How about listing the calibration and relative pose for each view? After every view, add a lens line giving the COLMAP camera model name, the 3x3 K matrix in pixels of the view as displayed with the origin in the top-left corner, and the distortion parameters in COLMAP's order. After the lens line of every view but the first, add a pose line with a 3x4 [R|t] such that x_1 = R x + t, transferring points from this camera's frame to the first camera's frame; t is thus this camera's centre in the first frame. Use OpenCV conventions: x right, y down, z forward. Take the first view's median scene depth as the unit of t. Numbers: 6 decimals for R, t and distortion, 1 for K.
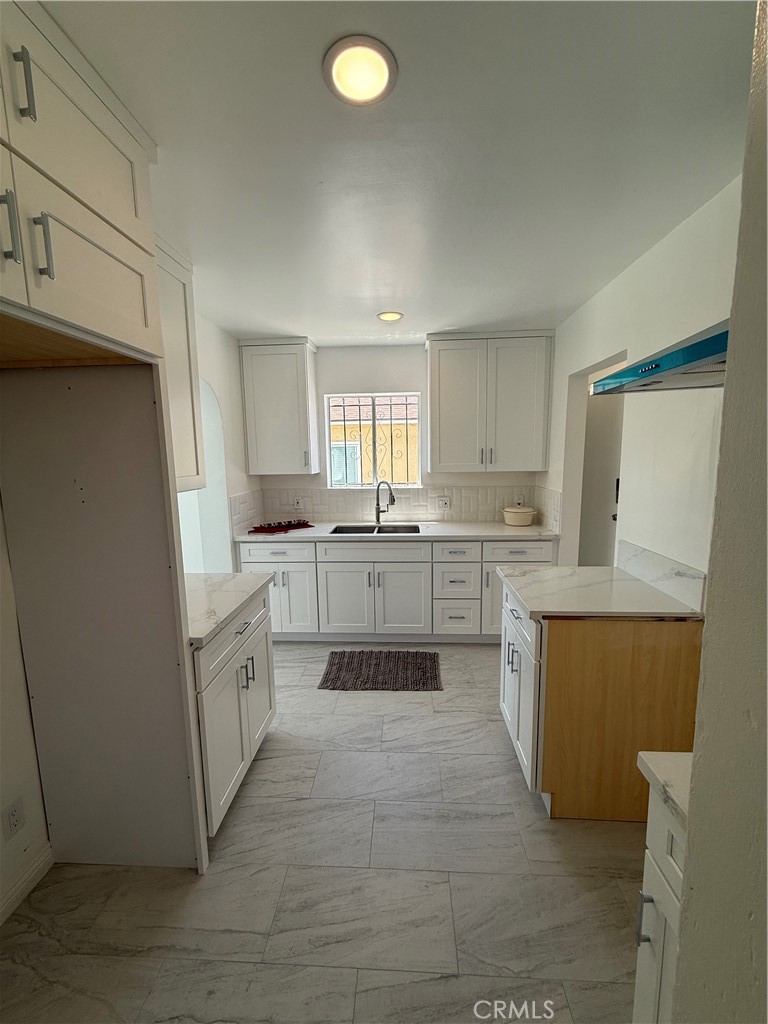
lens RADIAL K [[409.5, 0, 384.1], [0, 409.5, 510.6], [0, 0, 1]] dist [-0.001922, 0.000495]
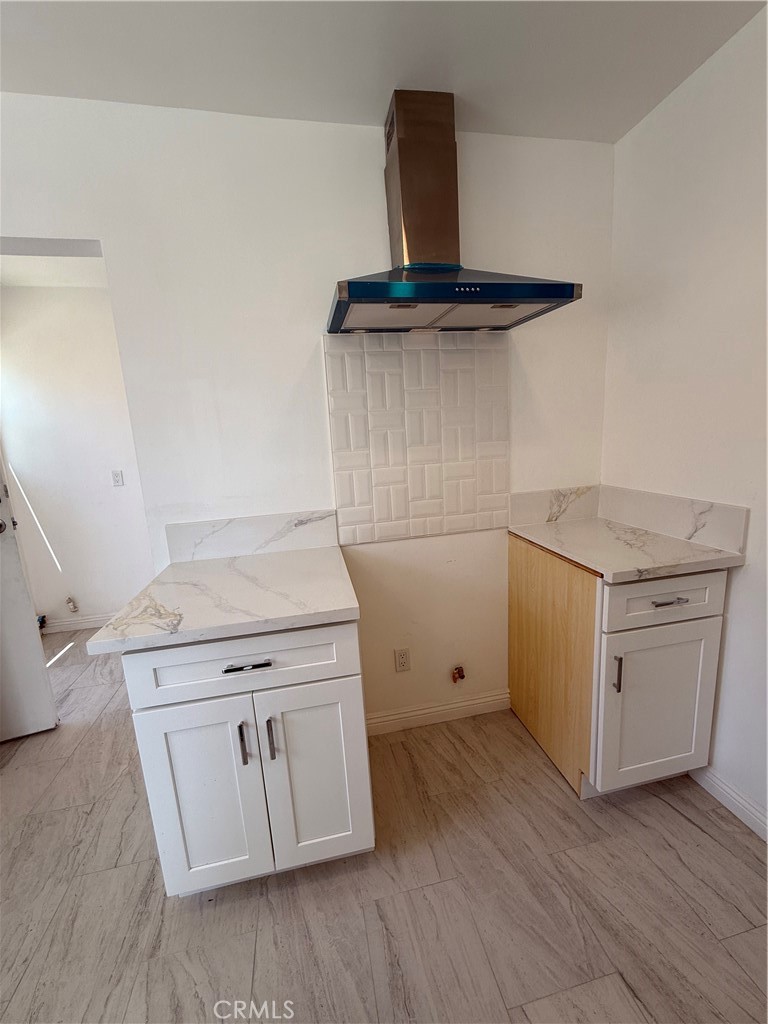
lens RADIAL K [[409.5, 0, 383.2], [0, 409.5, 506.5], [0, 0, 1]] dist [-0.001922, 0.000495]
pose [[-0.250876, -0.139273, 0.957948, -0.258652], [0.193400, 0.962433, 0.190575, -0.032420], [-0.948503, 0.233078, -0.214515, 0.983598]]
